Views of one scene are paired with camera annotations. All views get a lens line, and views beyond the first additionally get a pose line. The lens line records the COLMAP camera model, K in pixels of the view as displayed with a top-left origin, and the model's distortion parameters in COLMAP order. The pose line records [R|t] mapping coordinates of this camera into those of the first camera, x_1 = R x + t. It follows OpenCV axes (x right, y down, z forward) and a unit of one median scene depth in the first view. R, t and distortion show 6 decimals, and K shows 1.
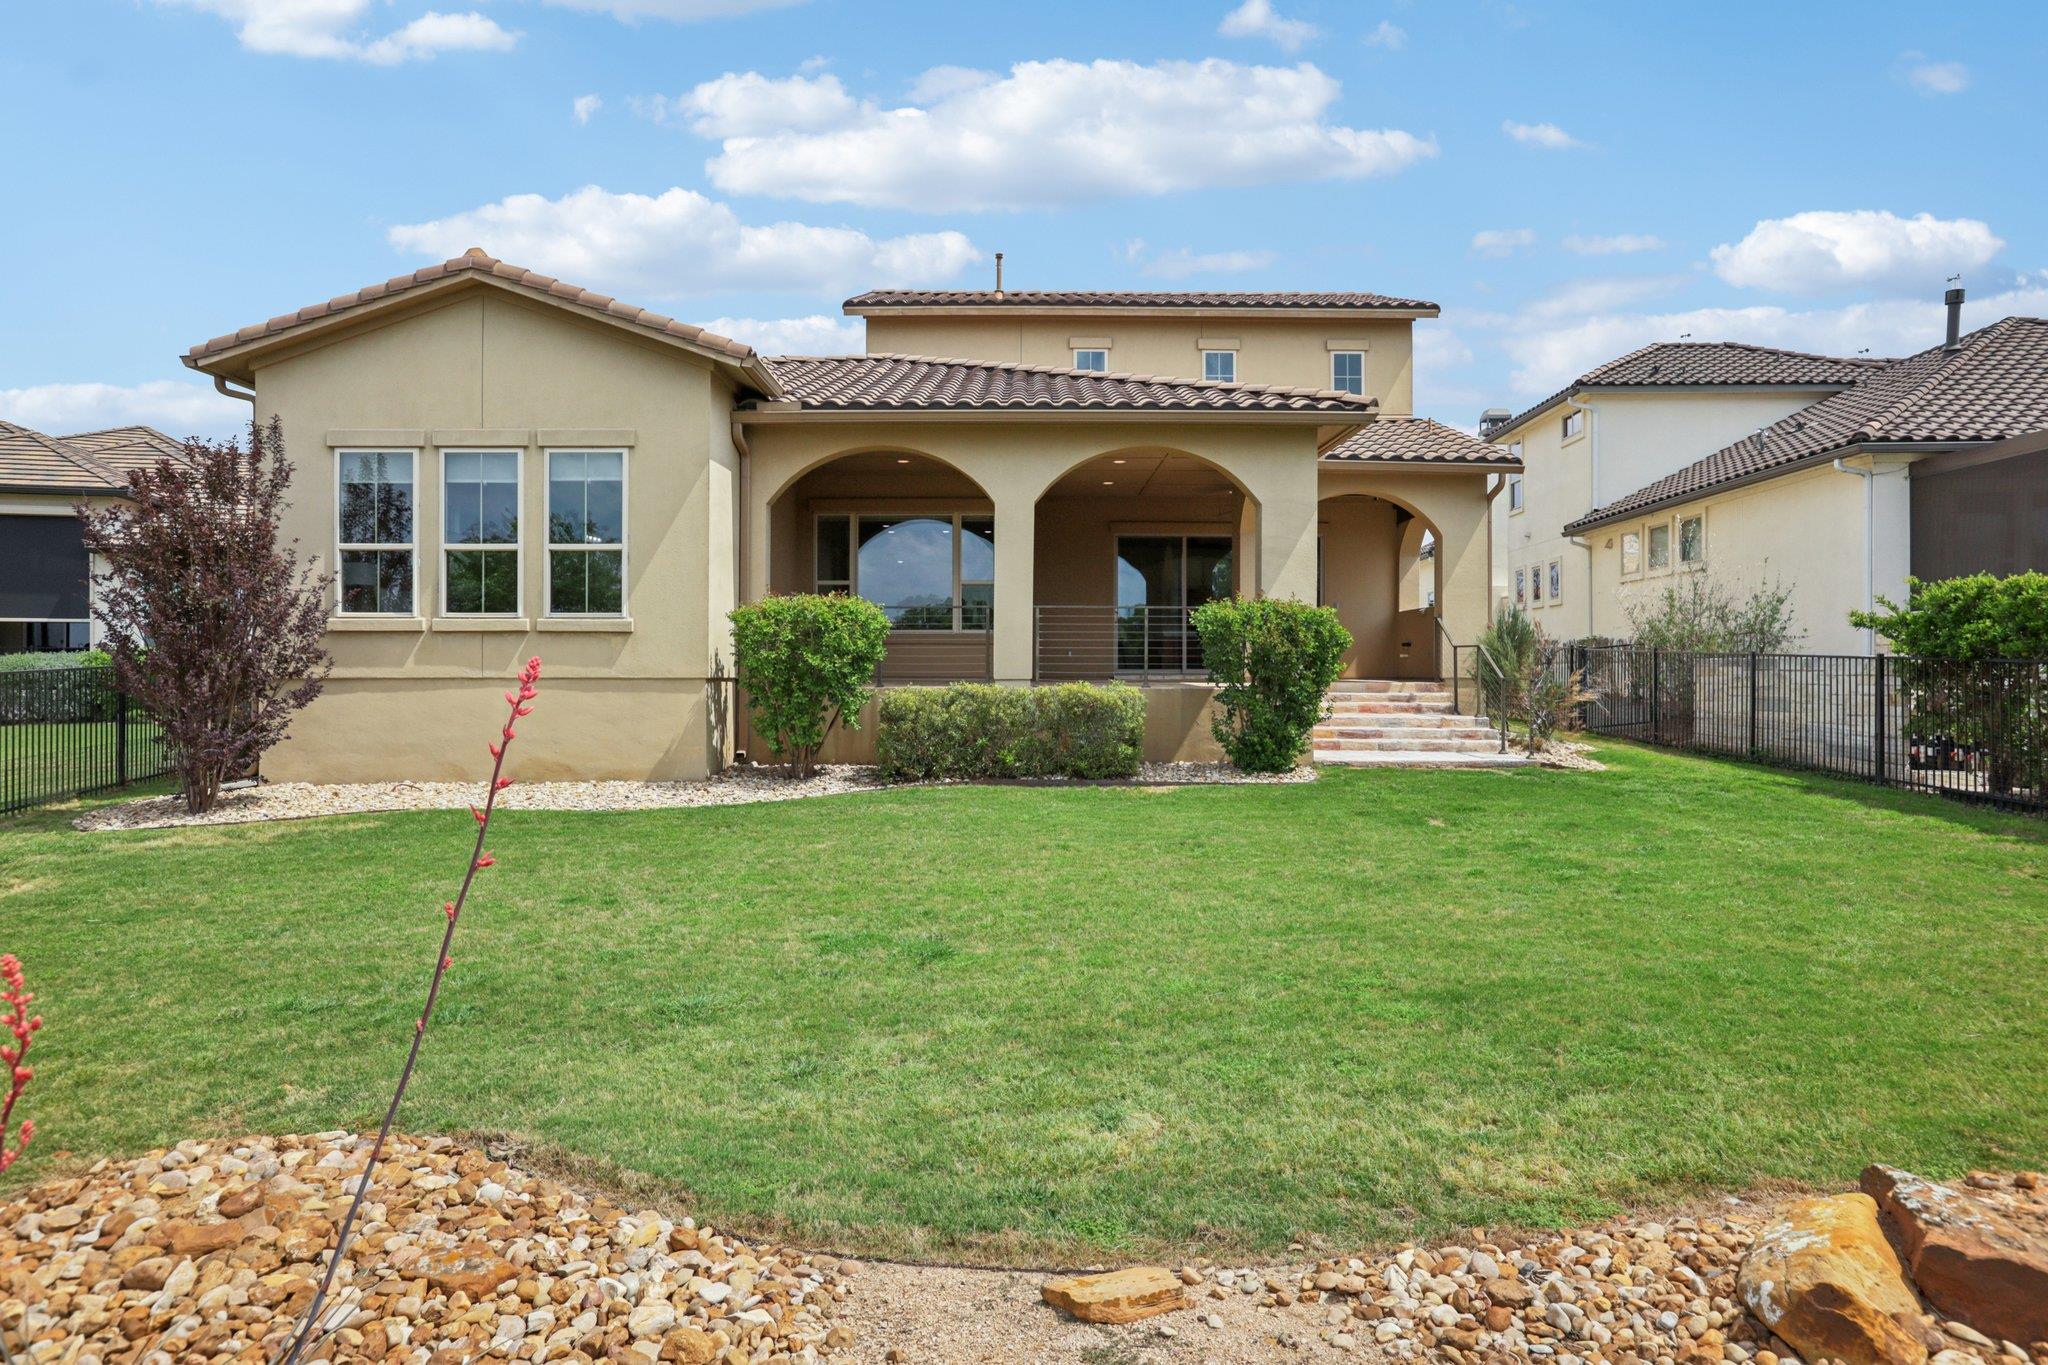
lens RADIAL K [[1248.4, 0, 1027.1], [0, 1248.4, 688.0], [0, 0, 1]] dist [-0.012364, -0.000994]
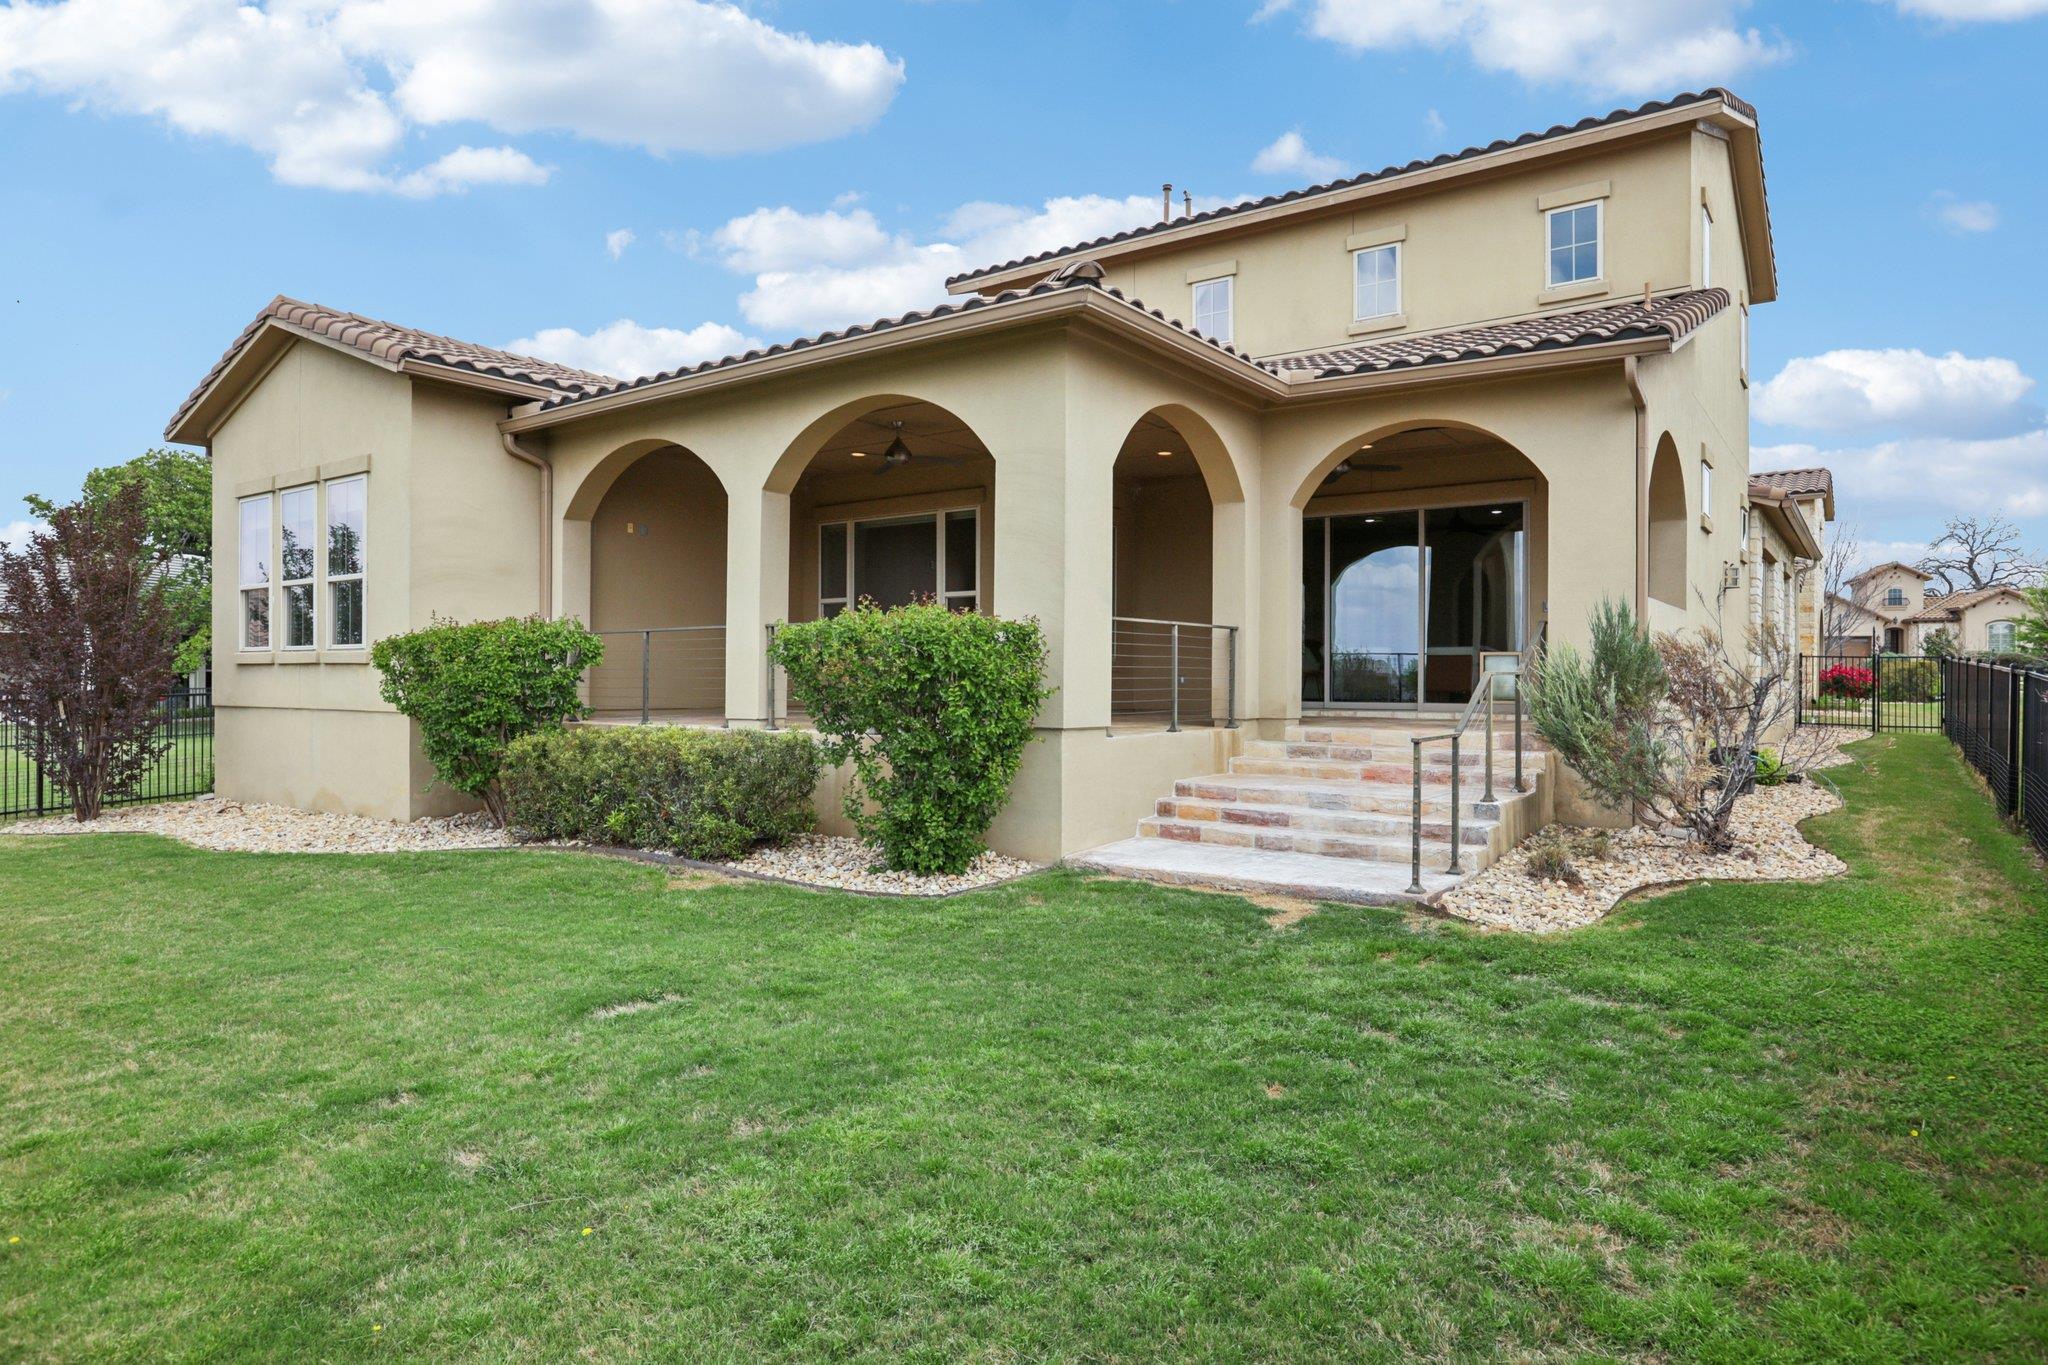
lens RADIAL K [[1187.6, 0, 1034.6], [0, 1187.6, 682.7], [0, 0, 1]] dist [-0.006556, 0.002810]
pose [[0.805266, 0.003117, -0.592906, 0.591896], [-0.011754, 0.999874, -0.010707, -0.024512], [0.592797, 0.015591, 0.805201, 0.534488]]
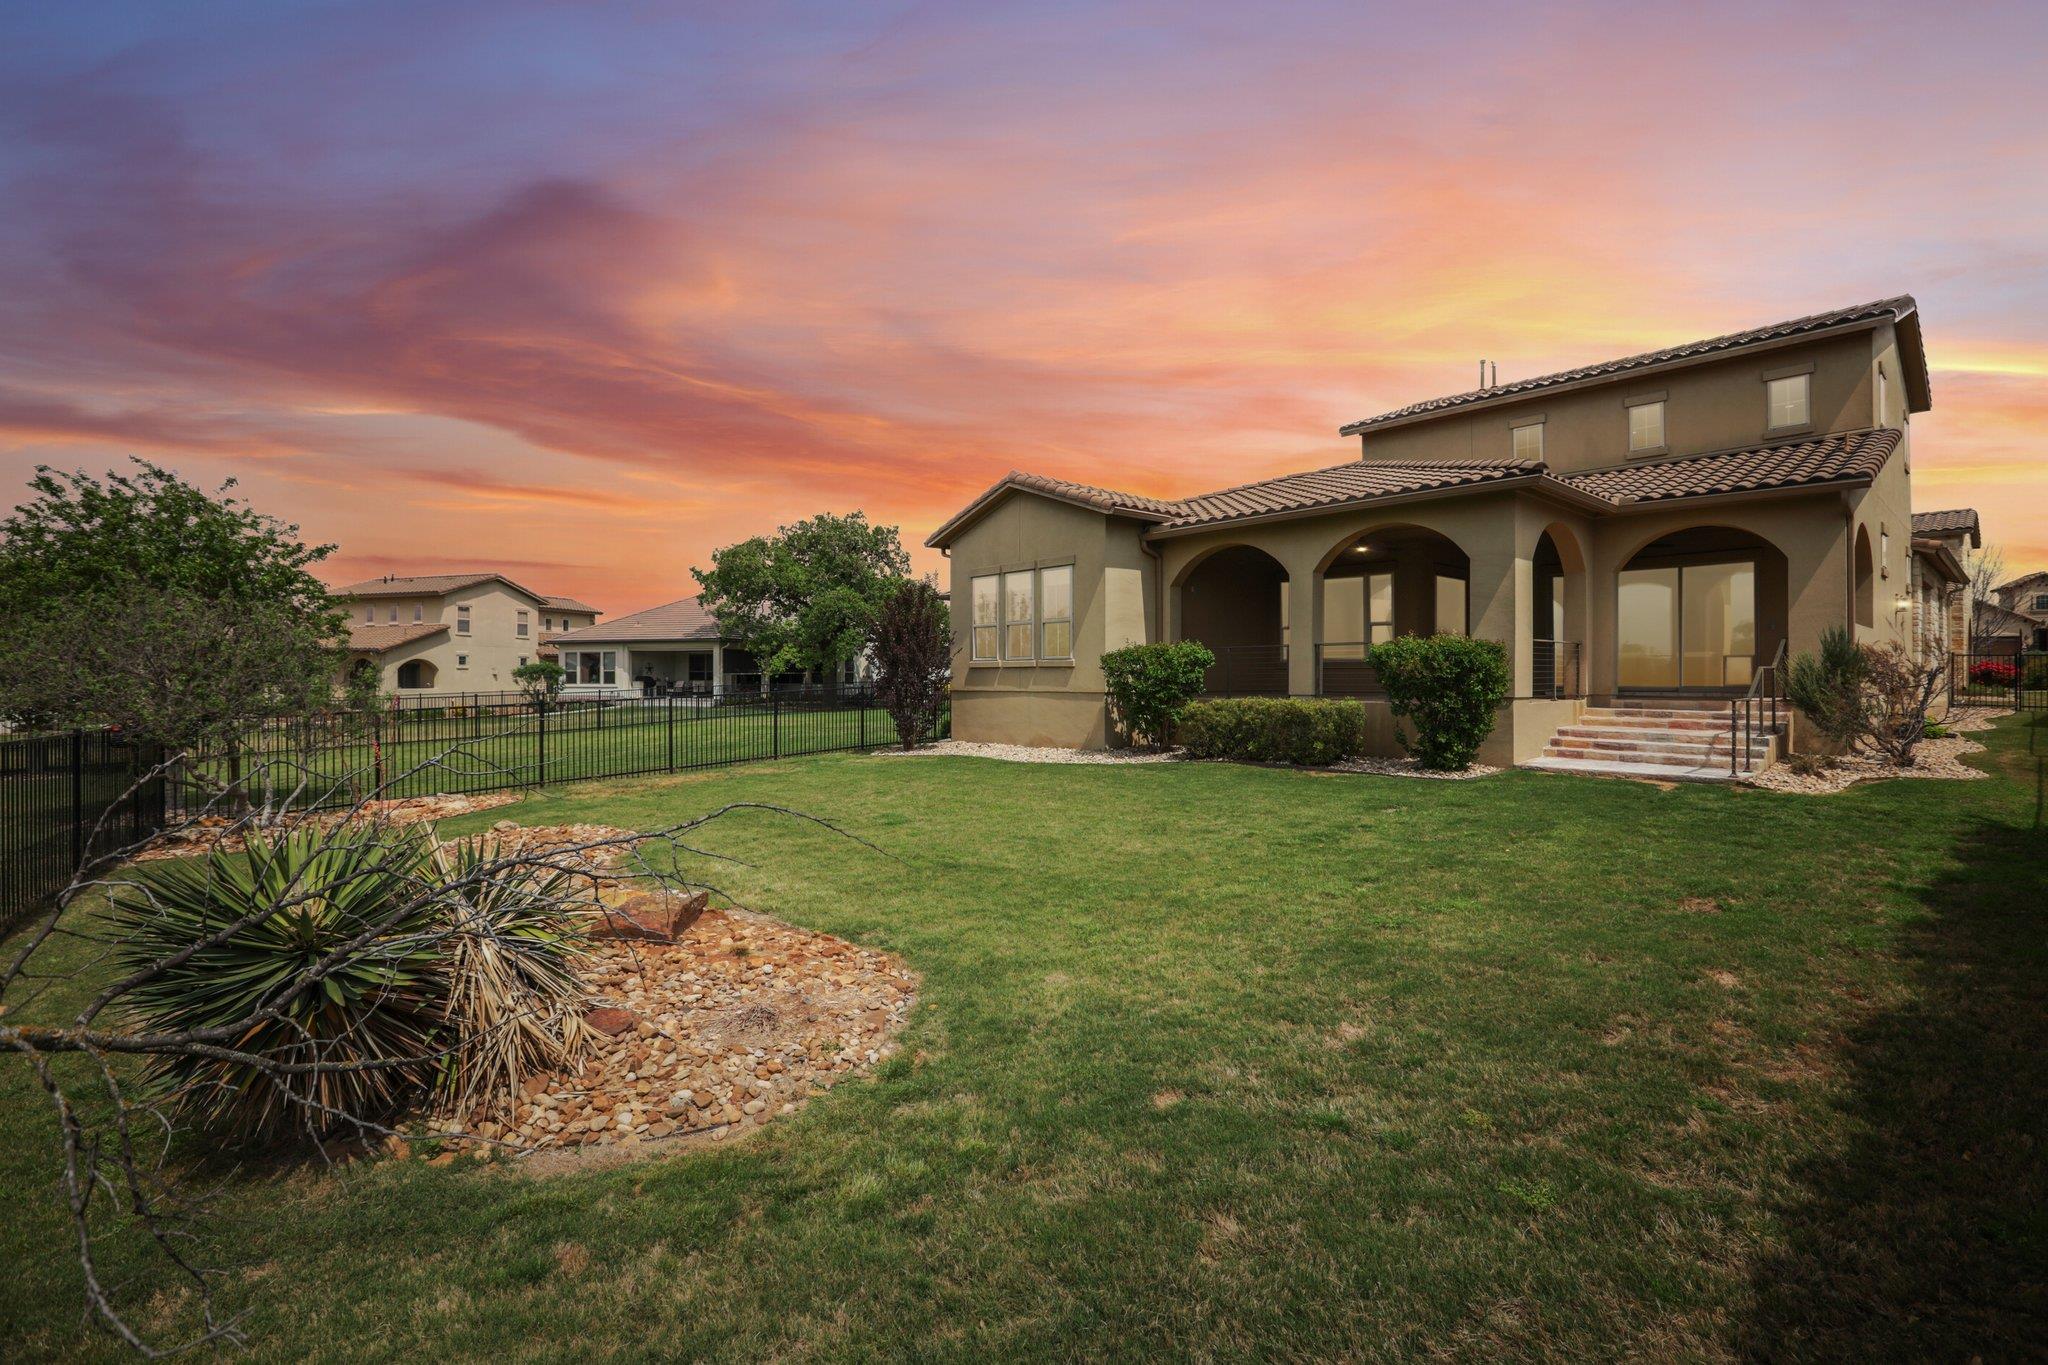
lens RADIAL K [[936.7, 0, 1017.4], [0, 936.7, 677.2], [0, 0, 1]] dist [-0.040722, 0.013781]
pose [[0.655158, -0.002970, -0.755486, 0.614438], [-0.009562, 0.999880, -0.012222, -0.011454], [0.755432, 0.015231, 0.655051, 0.043139]]
